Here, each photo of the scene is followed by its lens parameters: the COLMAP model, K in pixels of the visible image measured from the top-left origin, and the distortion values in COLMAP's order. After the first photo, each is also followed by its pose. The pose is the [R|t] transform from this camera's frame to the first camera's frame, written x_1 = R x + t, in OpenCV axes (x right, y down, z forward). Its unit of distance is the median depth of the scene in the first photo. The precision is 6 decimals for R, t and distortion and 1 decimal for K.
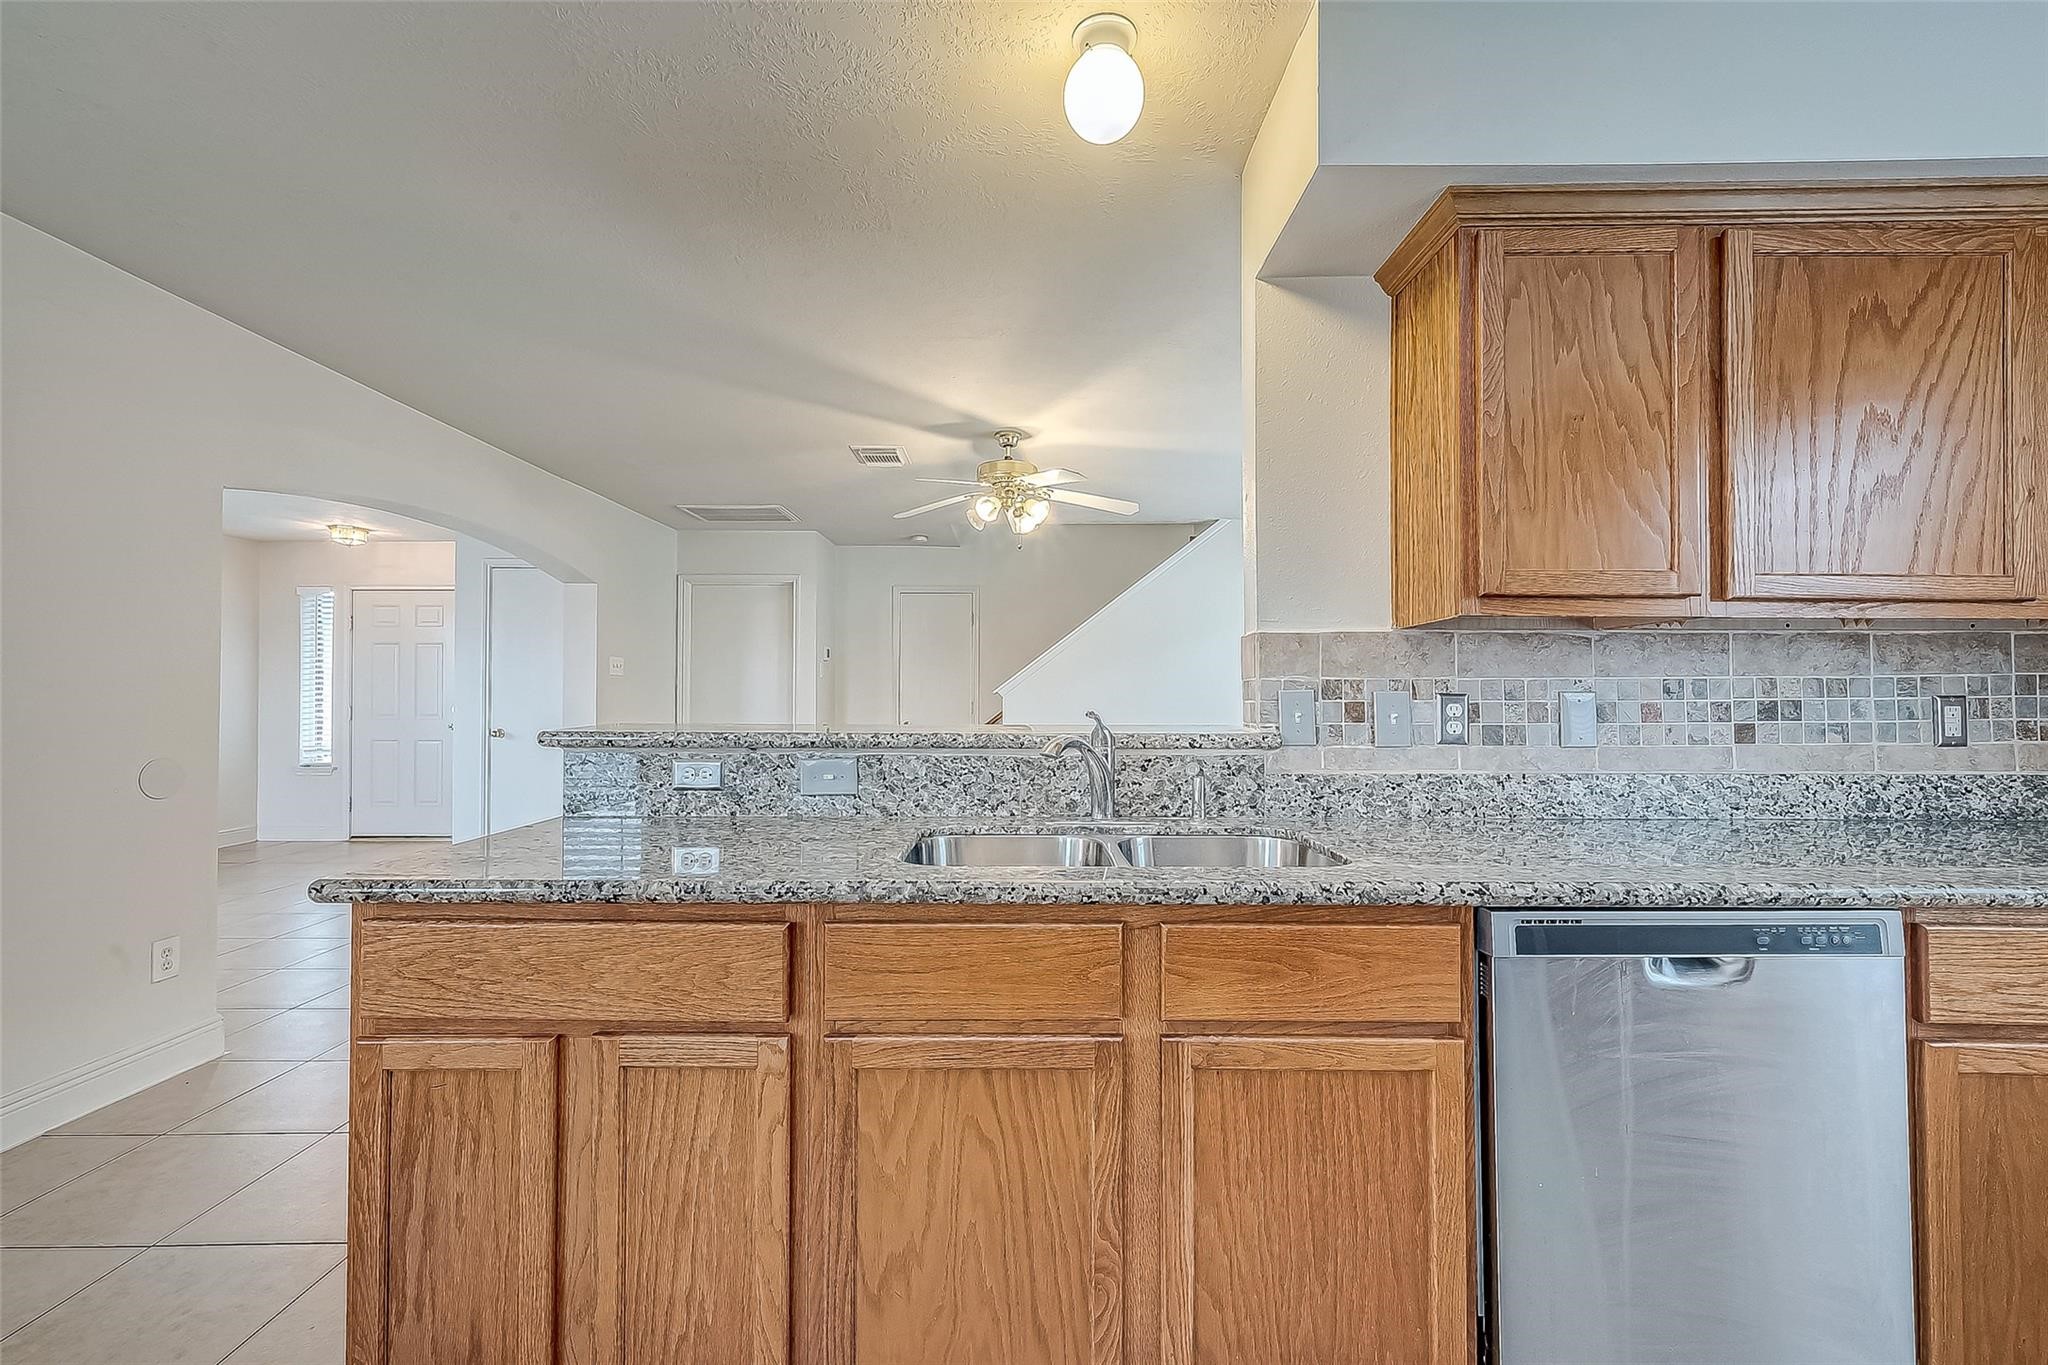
lens RADIAL K [[845.0, 0, 1021.4], [0, 845.0, 677.6], [0, 0, 1]] dist [0.004166, 0.000399]
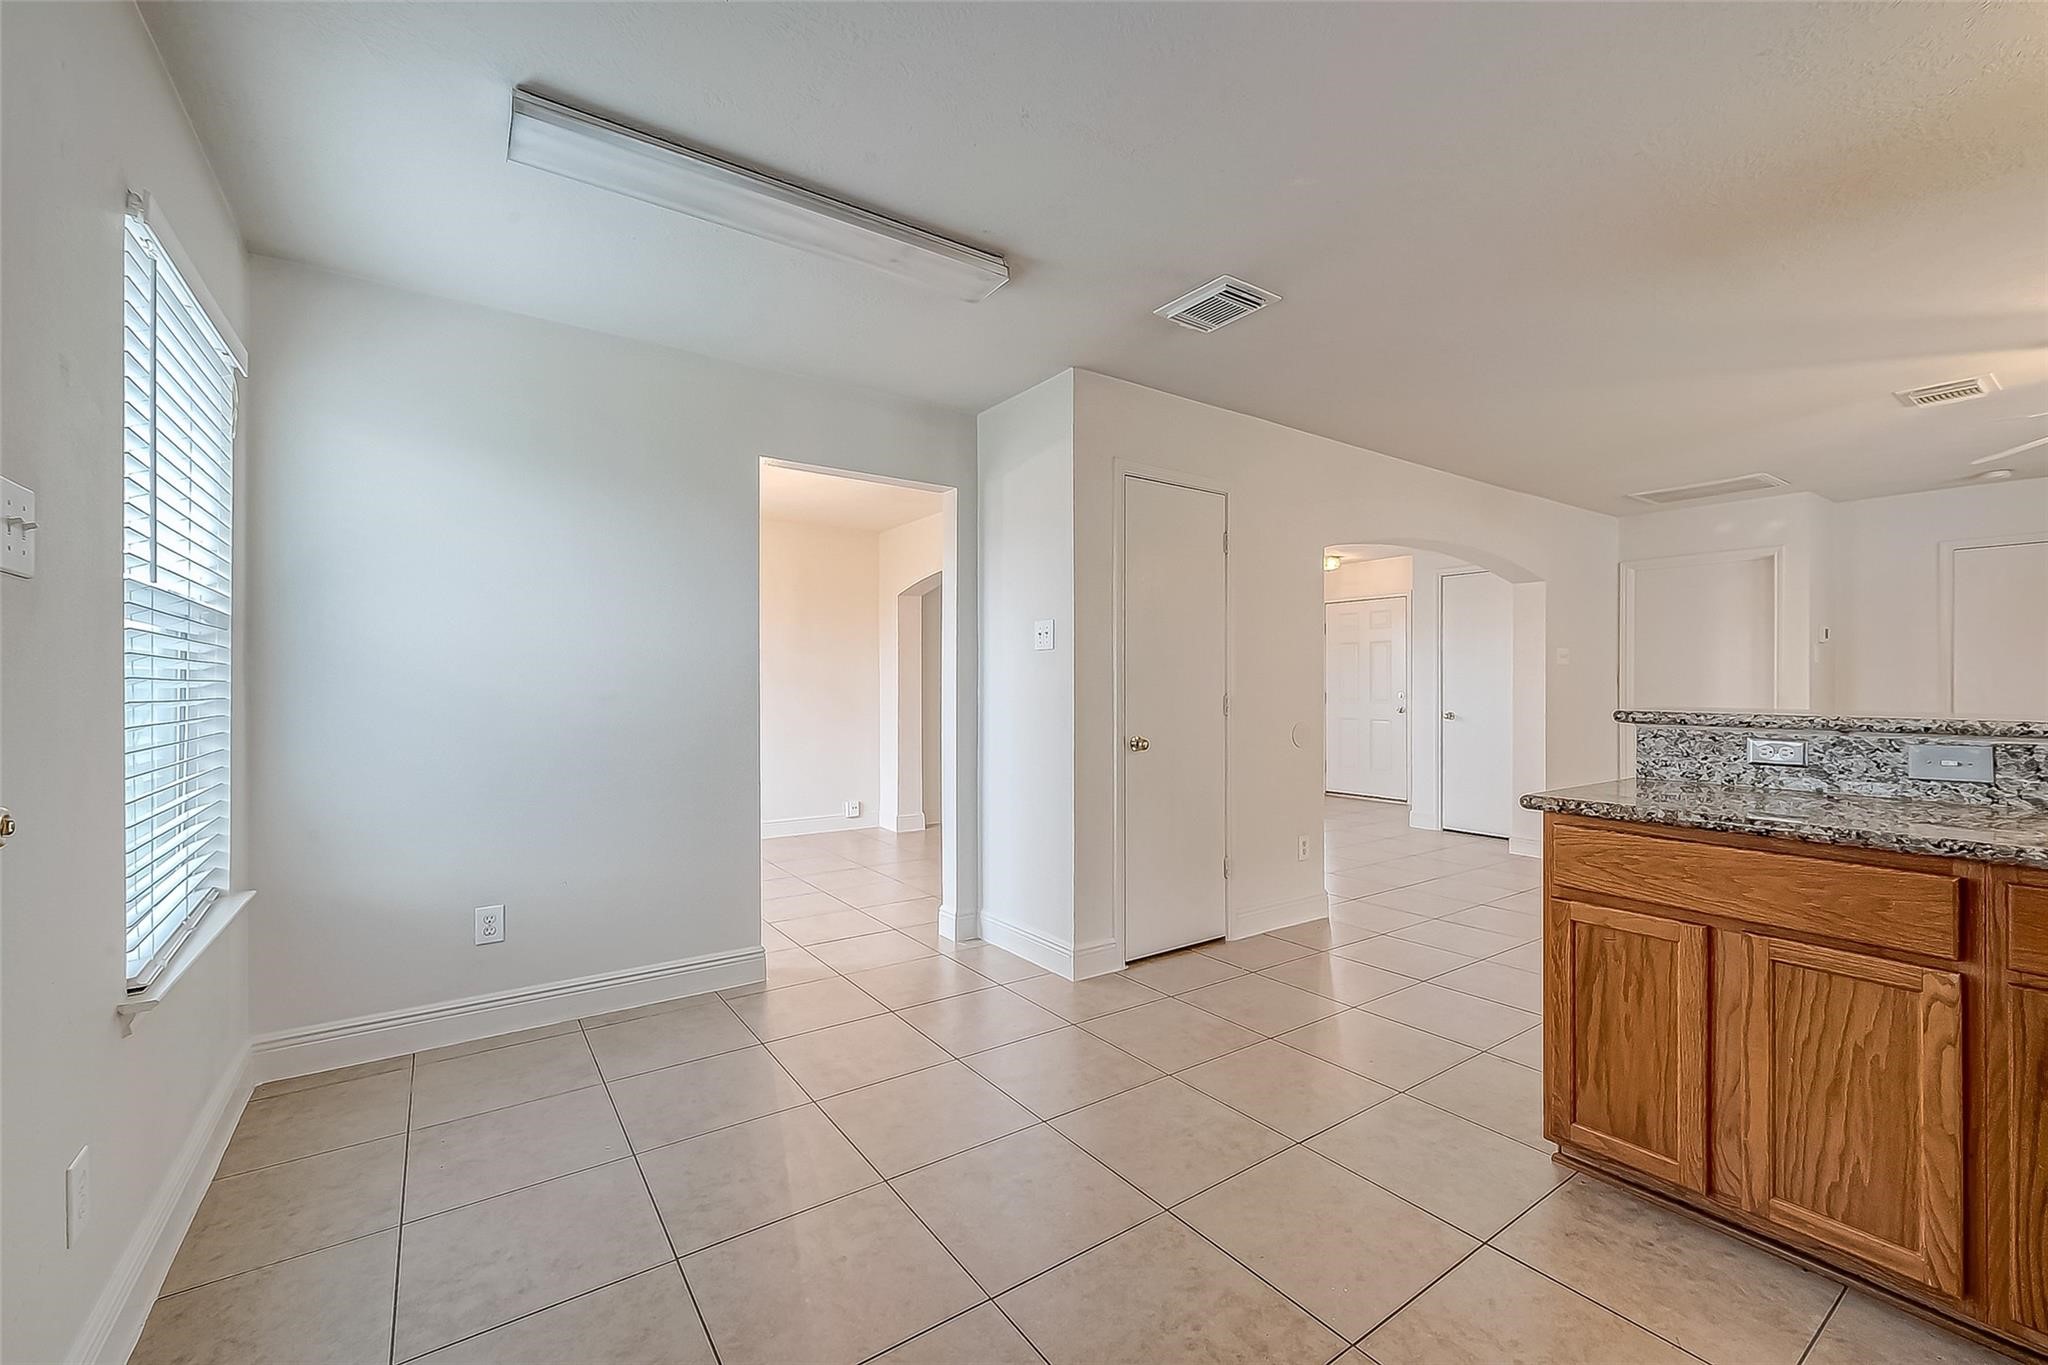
lens RADIAL K [[825.2, 0, 1024.0], [0, 825.2, 682.5], [0, 0, 1]] dist [0.006368, 0.000423]
pose [[0.578013, -0.001496, -0.816026, -0.056224], [0.017167, 0.999799, 0.010327, -0.008558], [0.815847, -0.019978, 0.577923, -0.484724]]
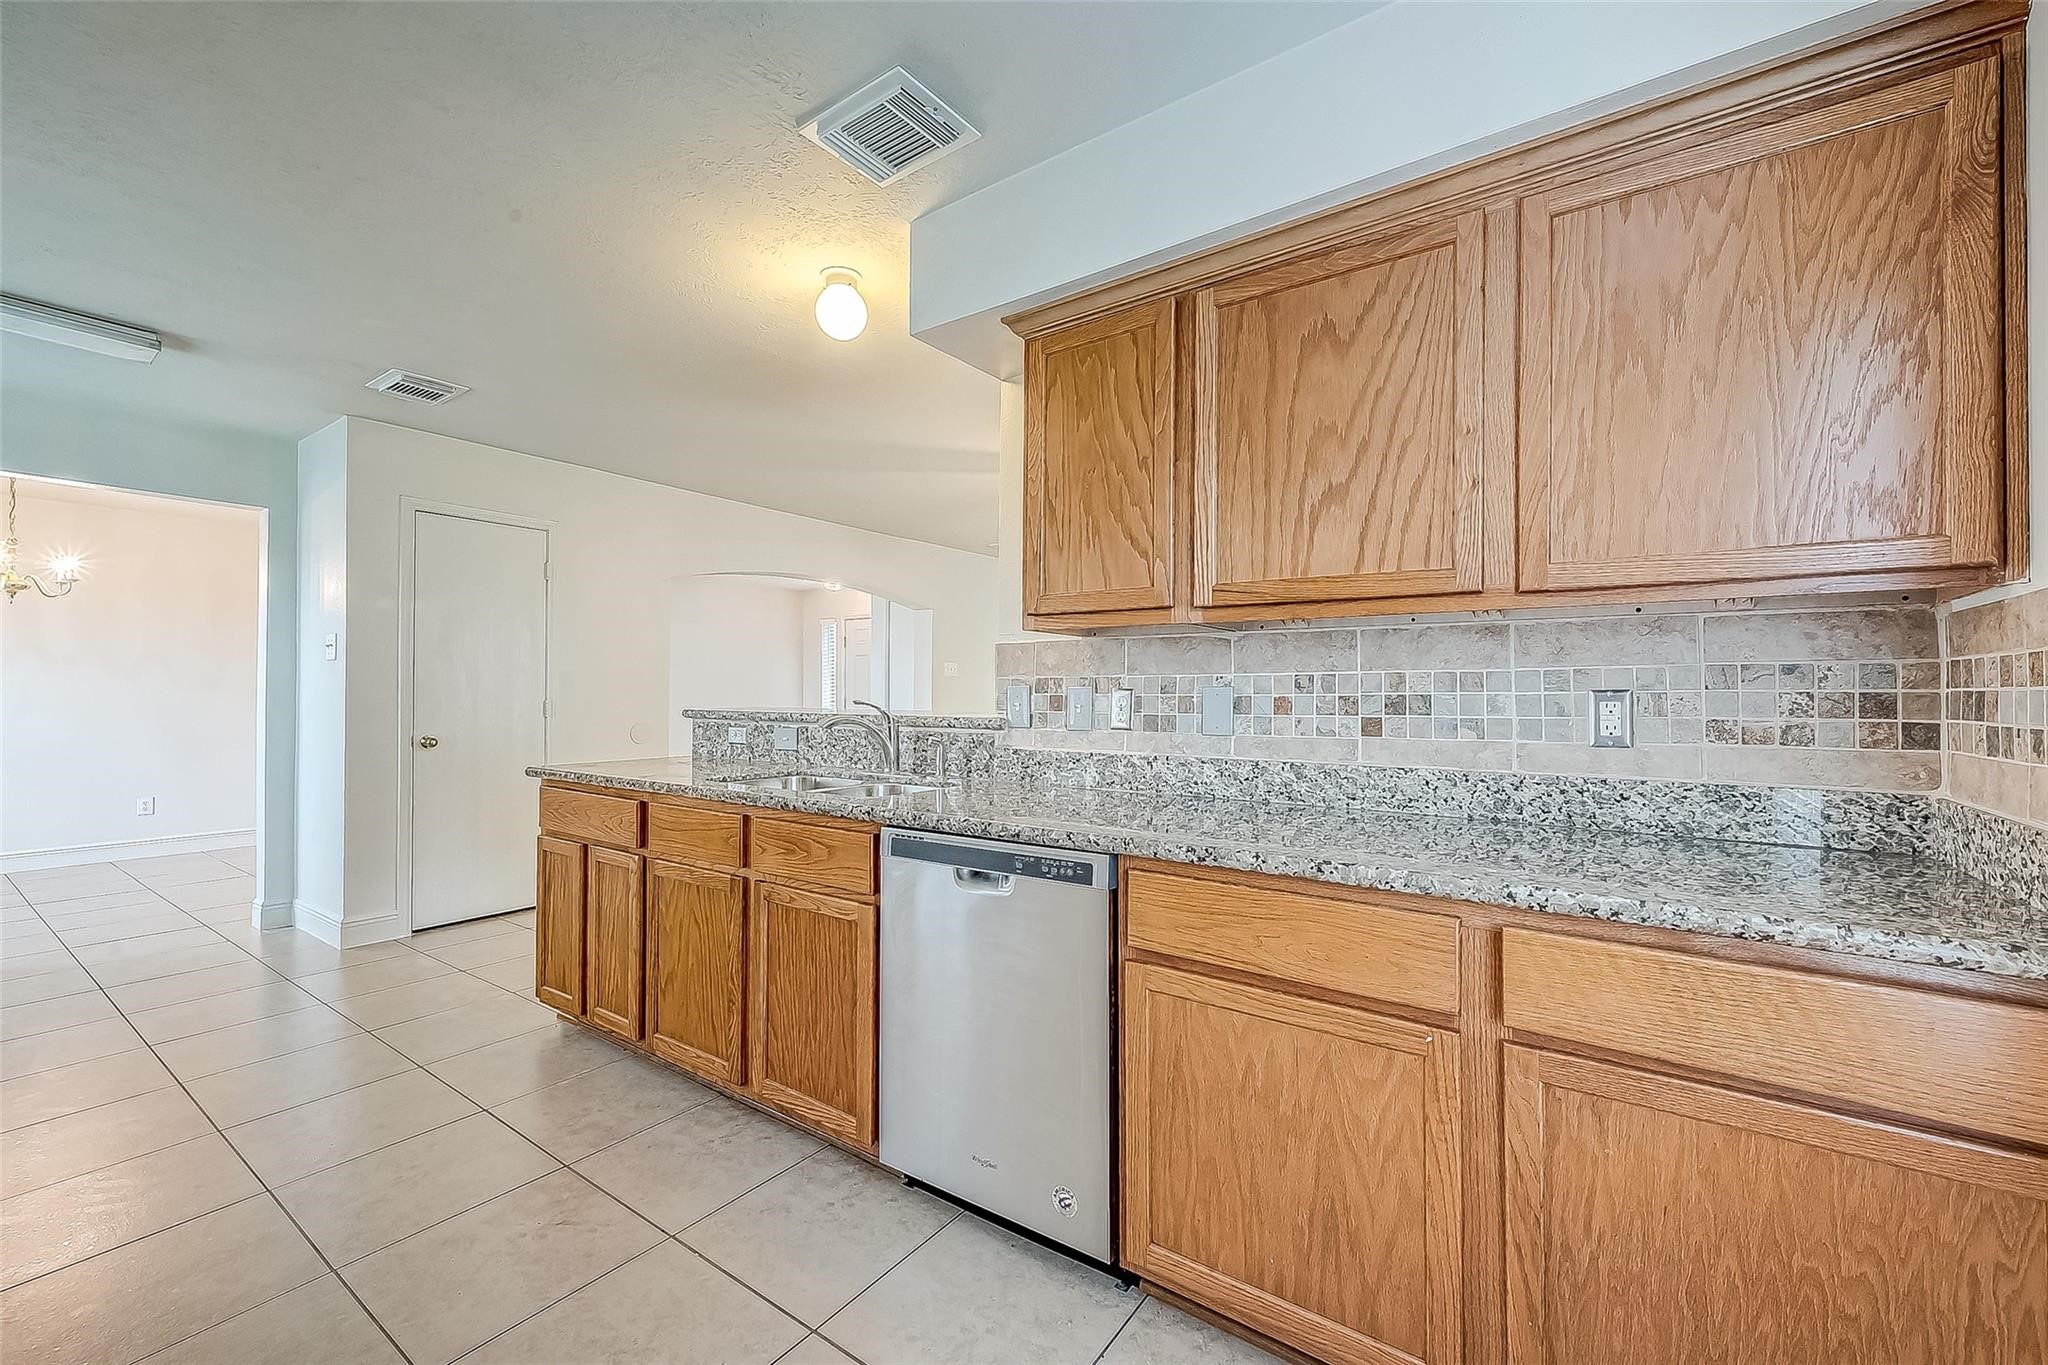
lens RADIAL K [[836.7, 0, 998.0], [0, 836.7, 678.0], [0, 0, 1]] dist [-0.000242, 0.000017]
pose [[0.808041, -0.008411, -0.589067, 1.099651], [0.012460, 0.999918, 0.002813, -0.001857], [0.588995, -0.009613, 0.808079, -0.084207]]
